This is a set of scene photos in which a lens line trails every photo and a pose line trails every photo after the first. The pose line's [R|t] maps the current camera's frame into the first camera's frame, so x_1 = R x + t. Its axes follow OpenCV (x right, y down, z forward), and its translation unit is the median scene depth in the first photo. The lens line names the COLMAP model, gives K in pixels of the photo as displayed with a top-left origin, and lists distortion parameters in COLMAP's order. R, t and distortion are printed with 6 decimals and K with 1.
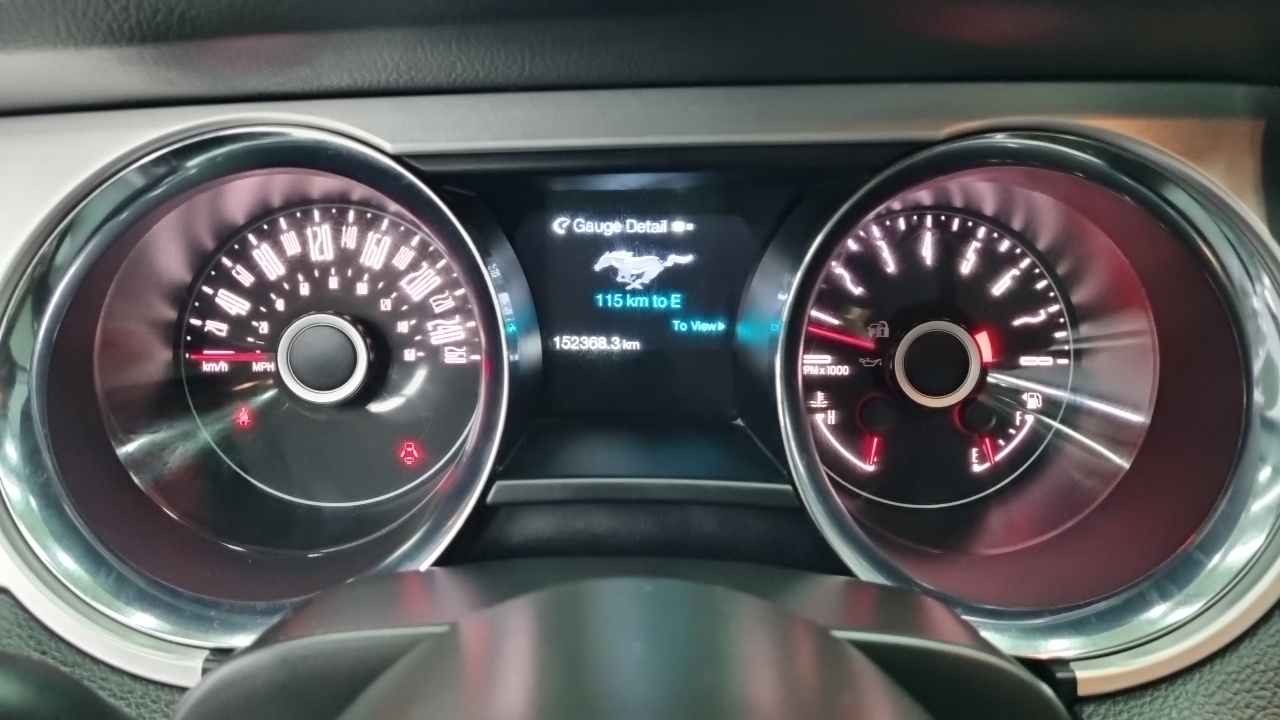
lens RADIAL K [[980.5, 0, 630.7], [0, 980.5, 353.6], [0, 0, 1]] dist [0.027085, -0.028499]
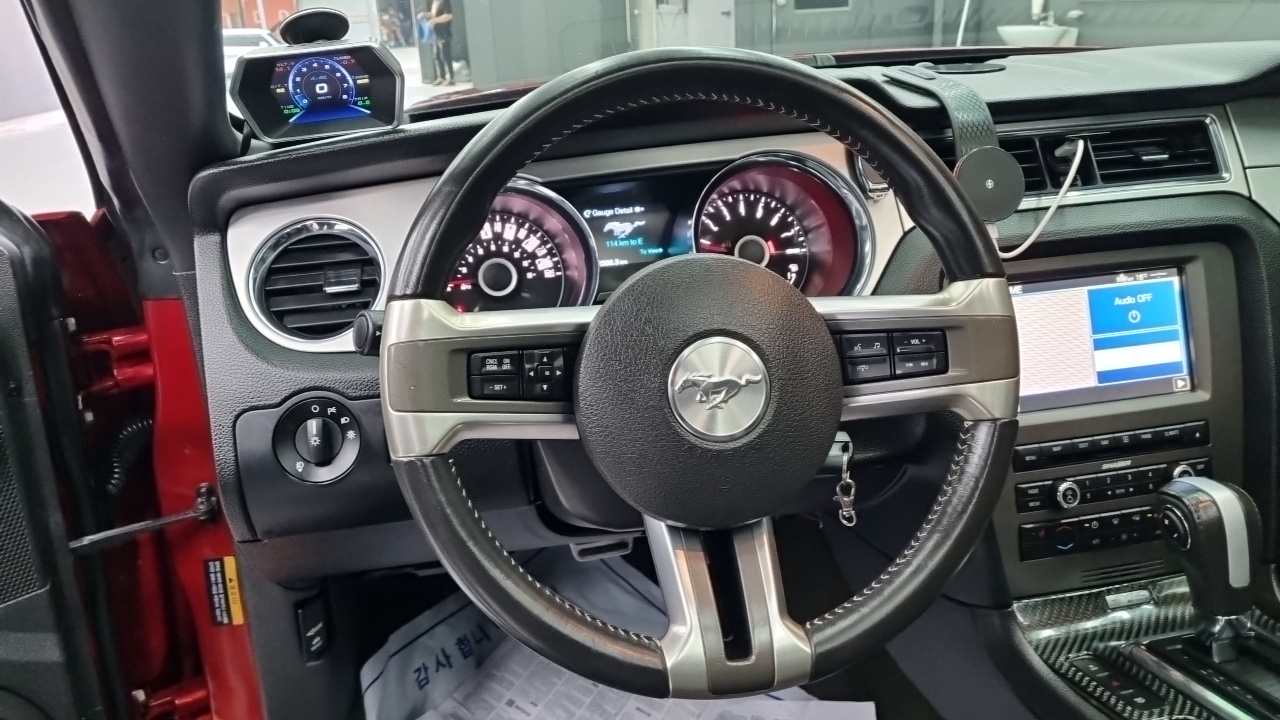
lens RADIAL K [[980.5, 0, 644.3], [0, 980.5, 360.8], [0, 0, 1]] dist [0.027085, -0.028499]
pose [[0.980510, -0.120010, 0.155556, -0.341197], [0.129834, 0.990033, -0.054576, 0.356054], [-0.147455, 0.073709, 0.986318, -1.272422]]
